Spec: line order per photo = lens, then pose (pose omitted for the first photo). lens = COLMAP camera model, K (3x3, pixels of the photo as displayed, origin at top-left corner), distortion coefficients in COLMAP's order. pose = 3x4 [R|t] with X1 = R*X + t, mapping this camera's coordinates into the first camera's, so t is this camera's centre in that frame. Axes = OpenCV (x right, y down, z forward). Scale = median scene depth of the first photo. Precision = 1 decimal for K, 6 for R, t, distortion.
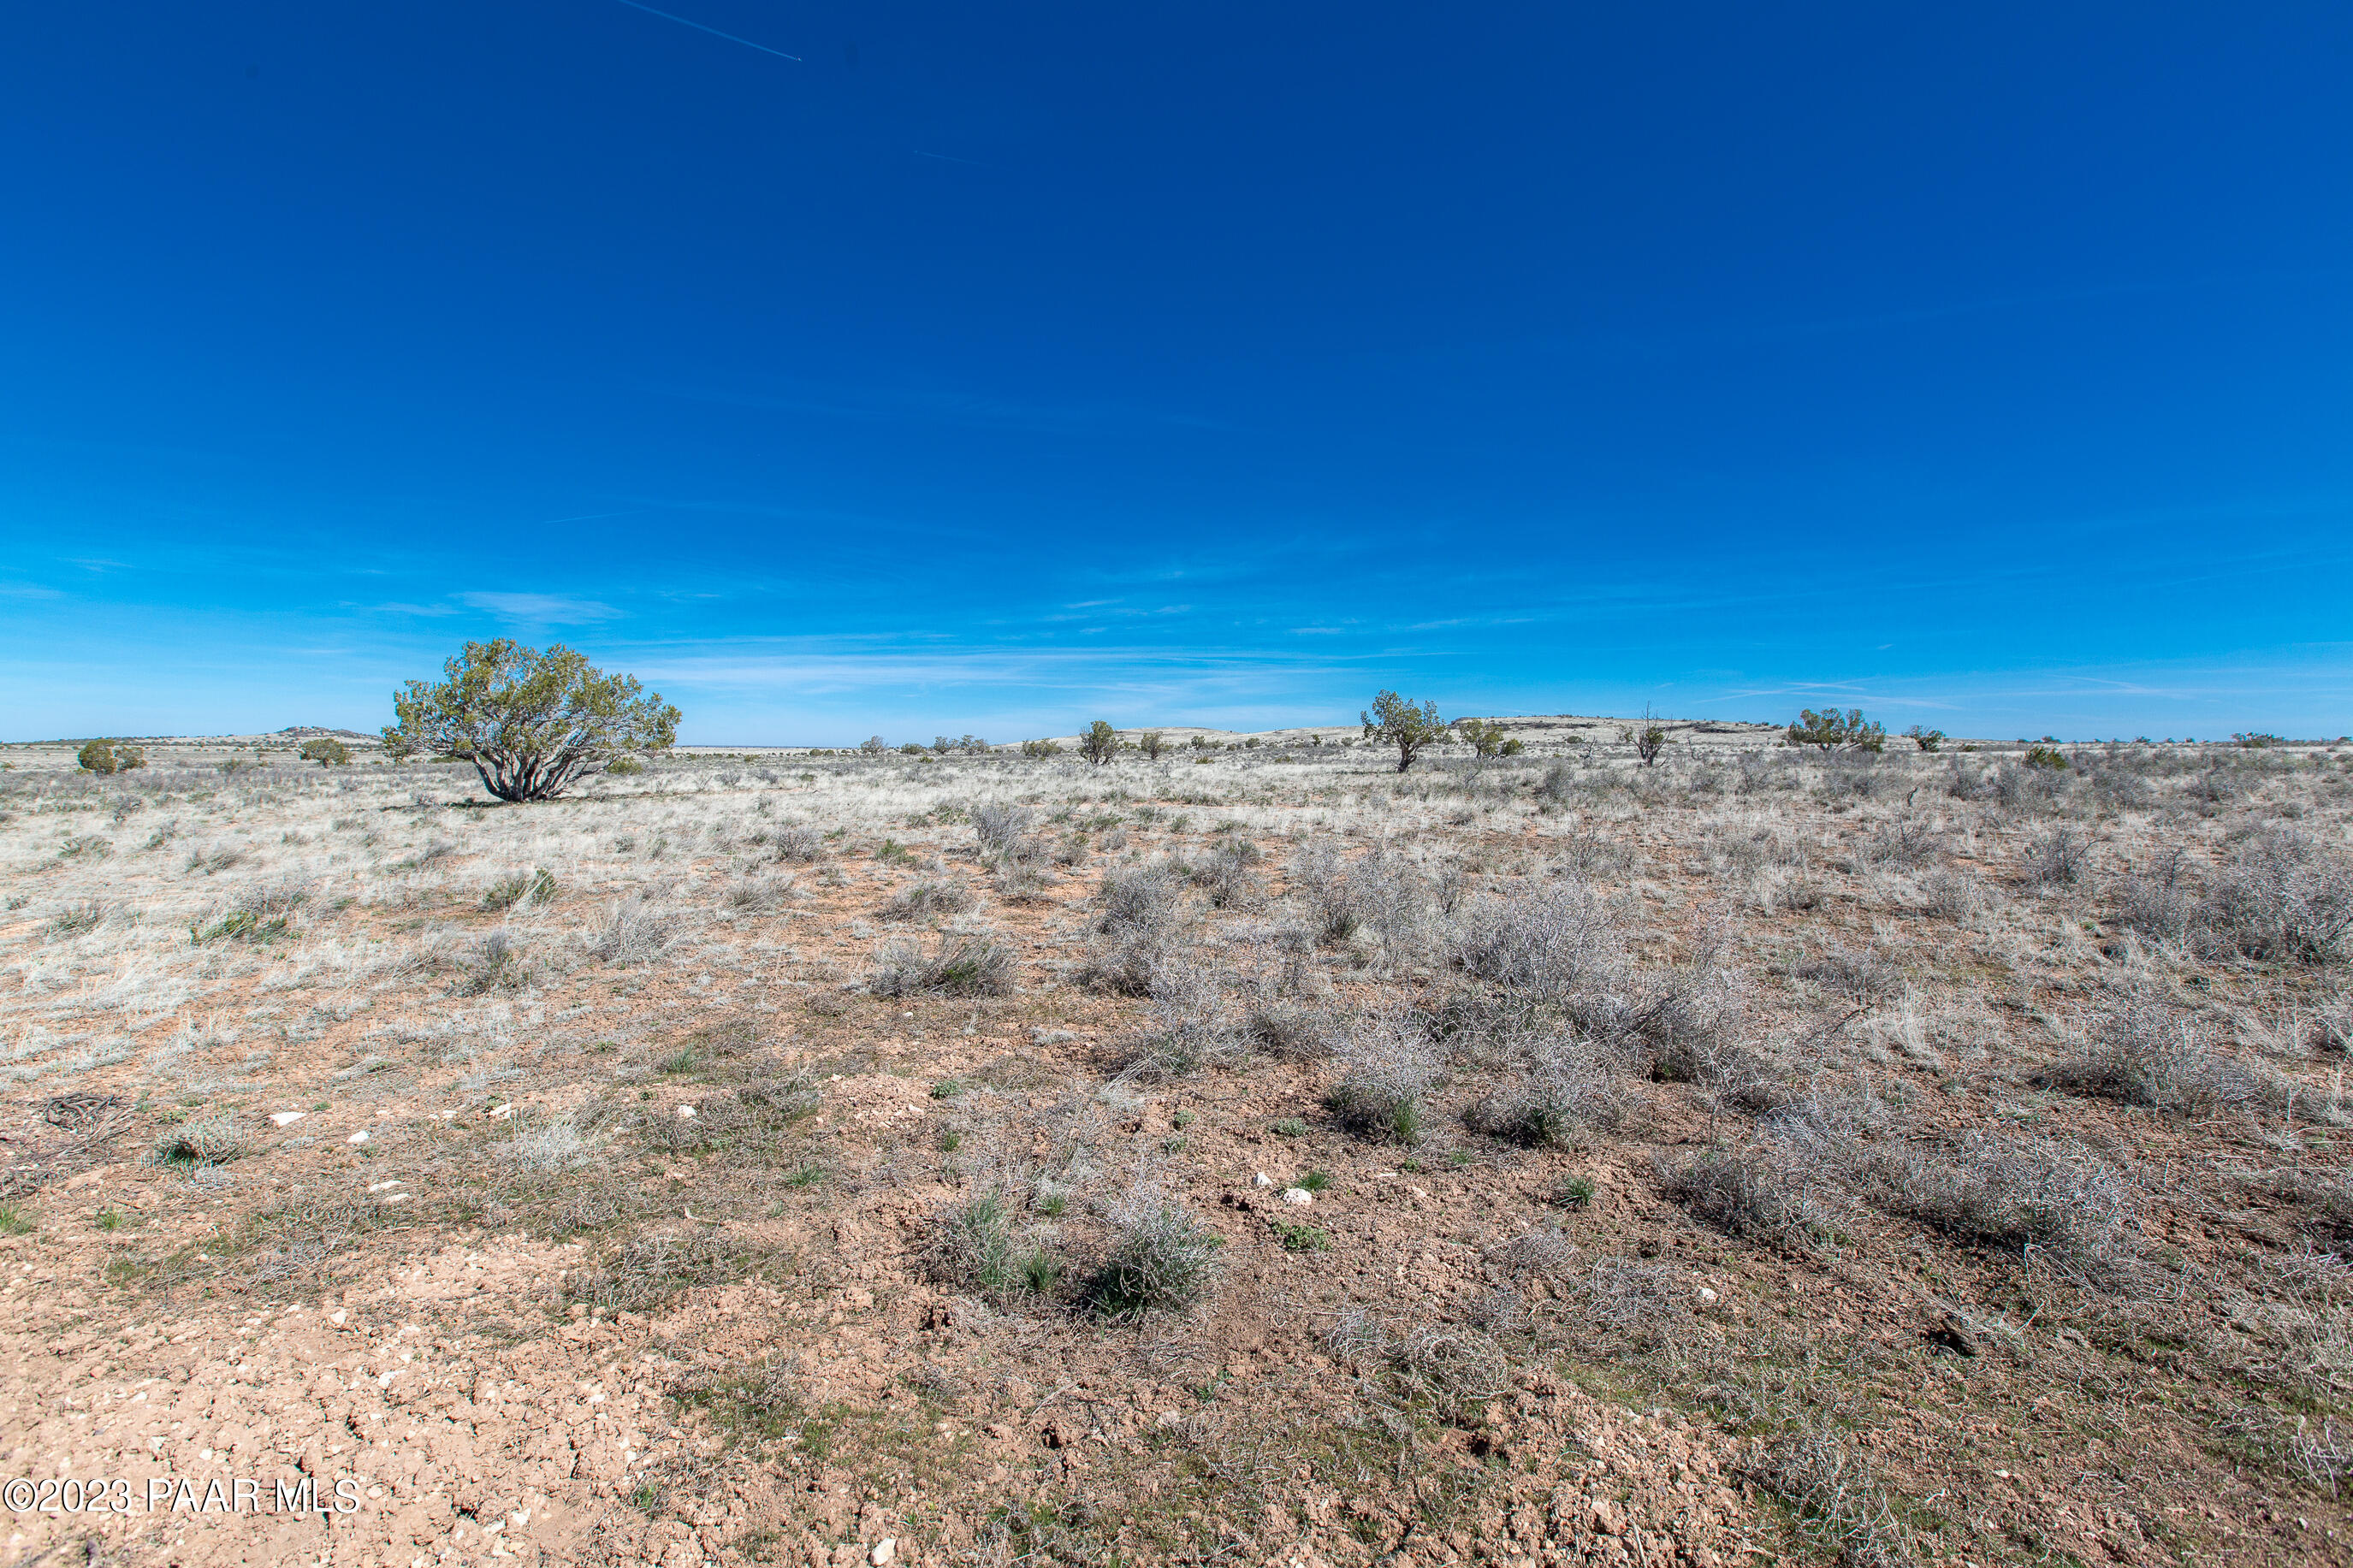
lens RADIAL K [[1057.2, 0, 1176.5], [0, 1057.2, 784.0], [0, 0, 1]] dist [0.006489, -0.000133]
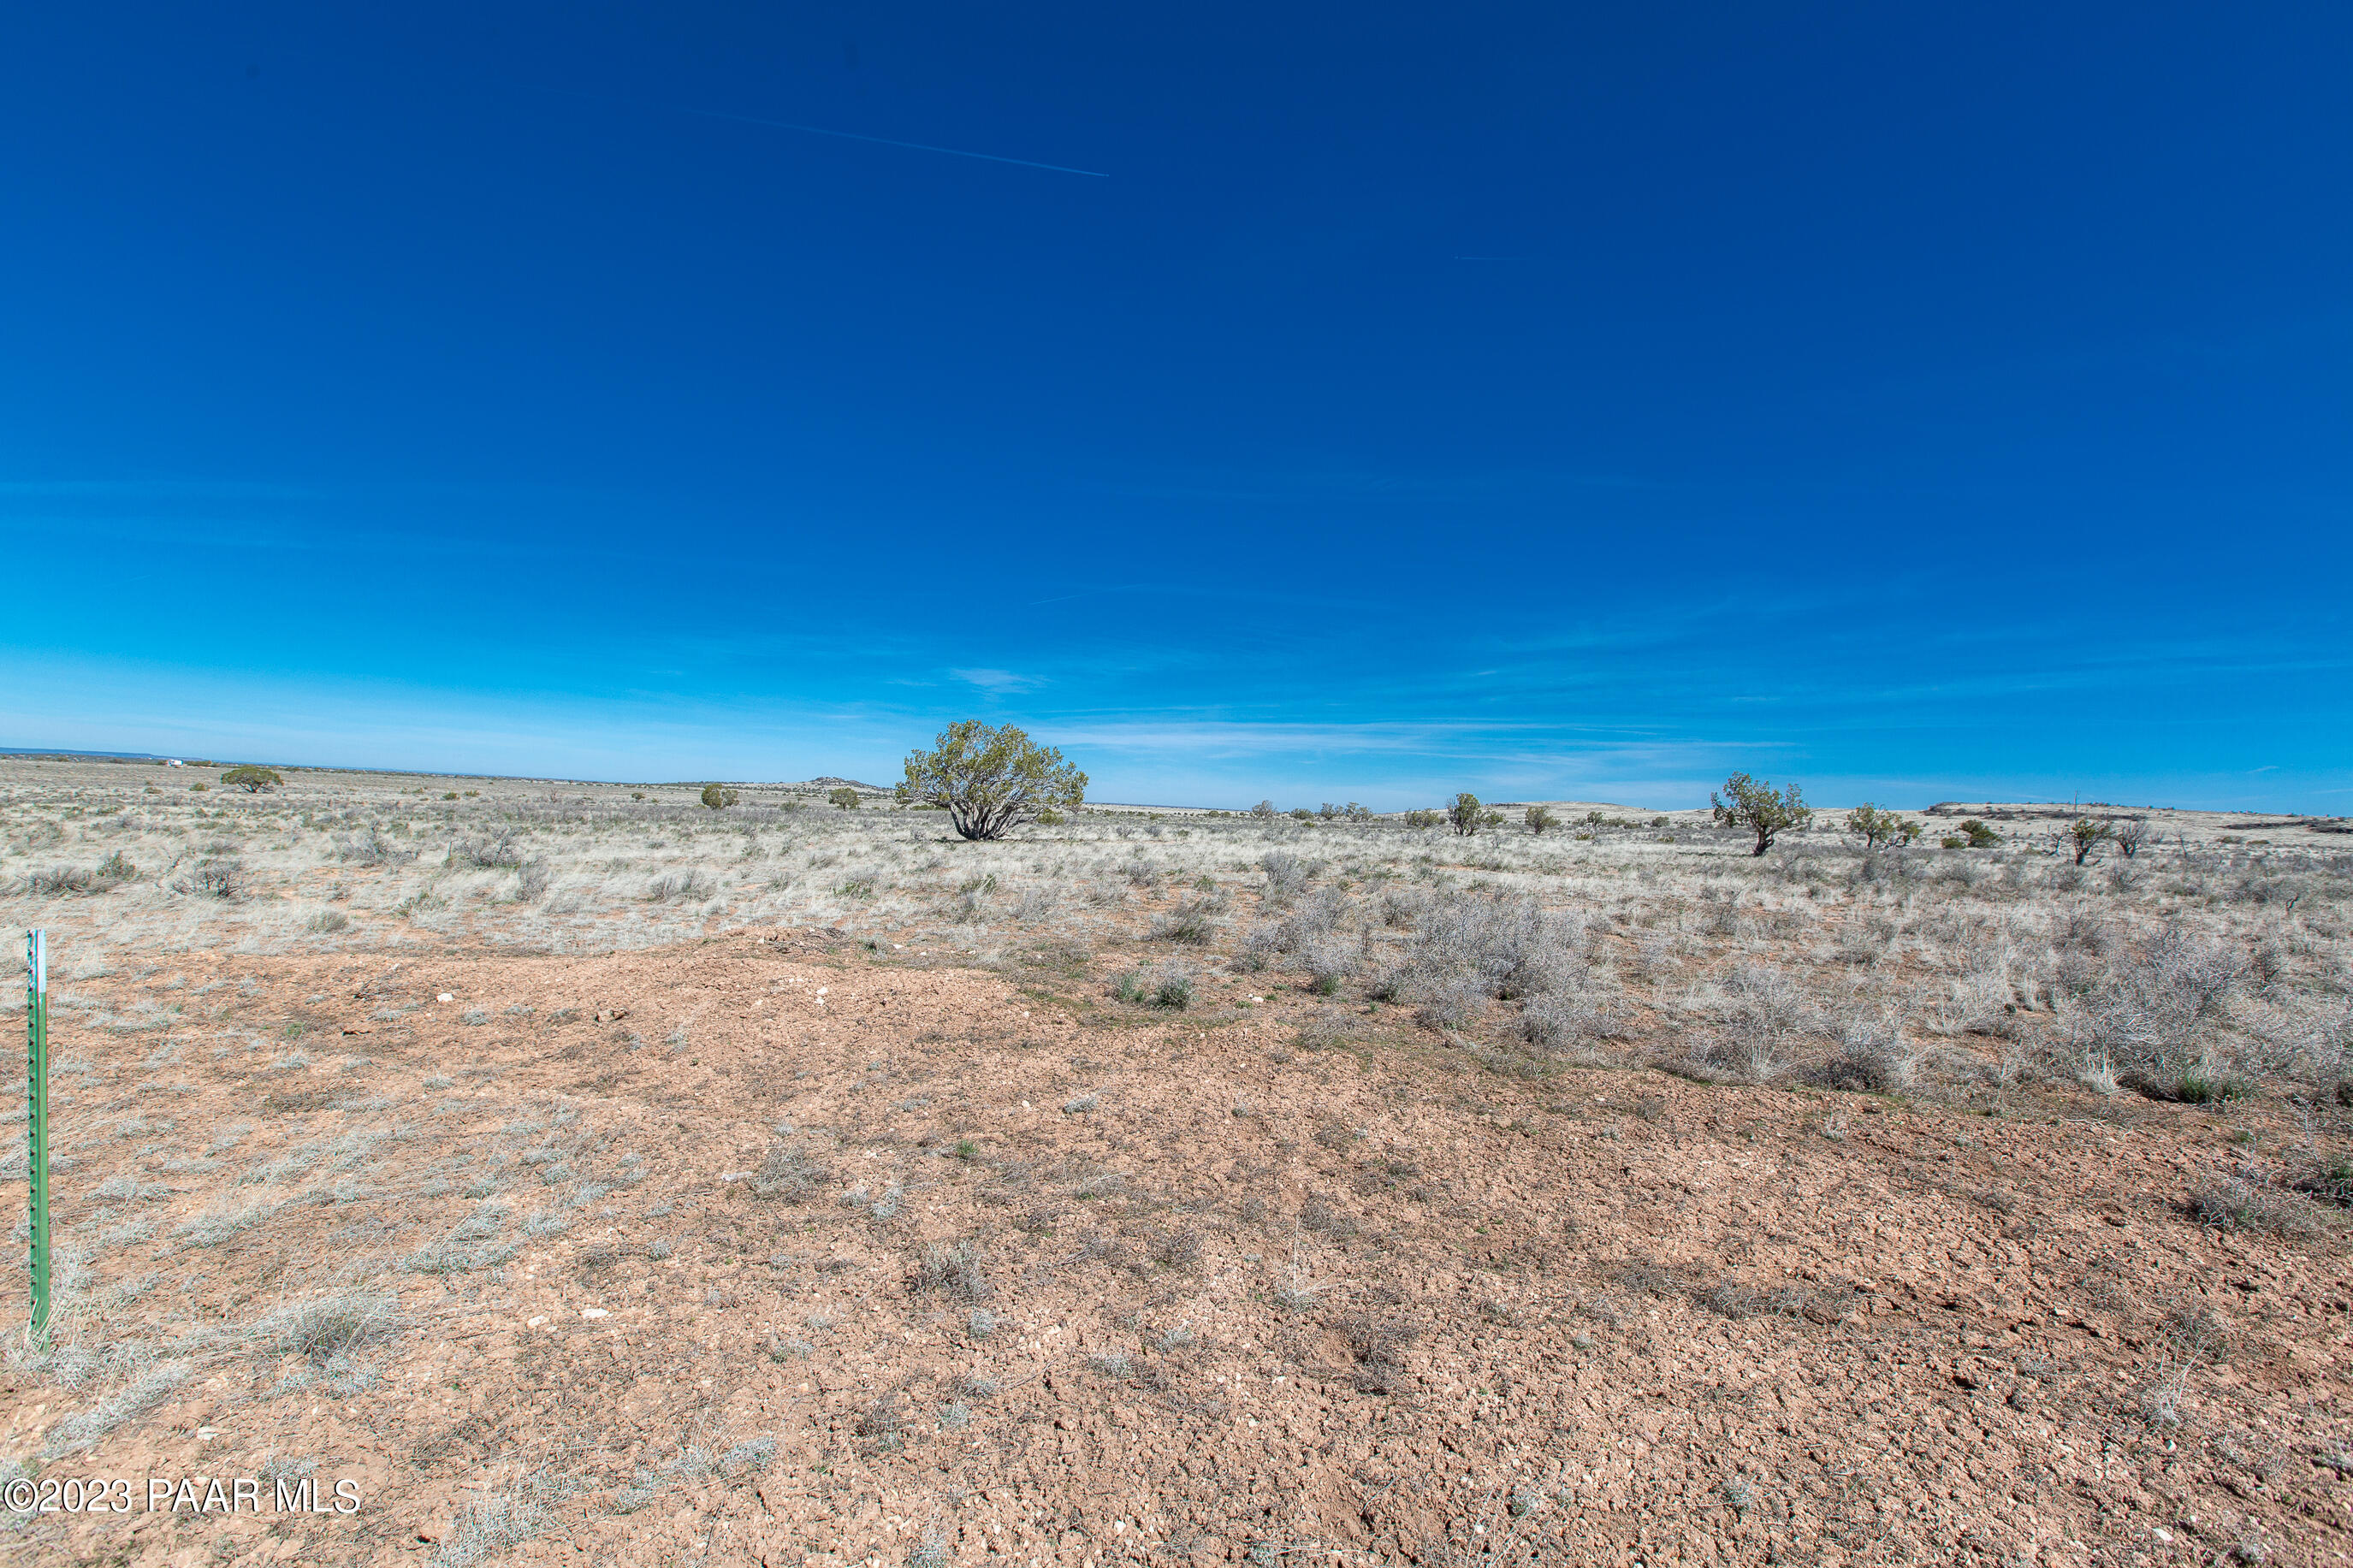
lens RADIAL K [[1091.0, 0, 1176.5], [0, 1091.0, 784.0], [0, 0, 1]] dist [-0.000201, -0.000146]
pose [[0.930831, 0.028872, -0.364308, 0.111405], [-0.051898, 0.997214, -0.053572, 0.005856], [0.361746, 0.068774, 0.929736, -0.188131]]
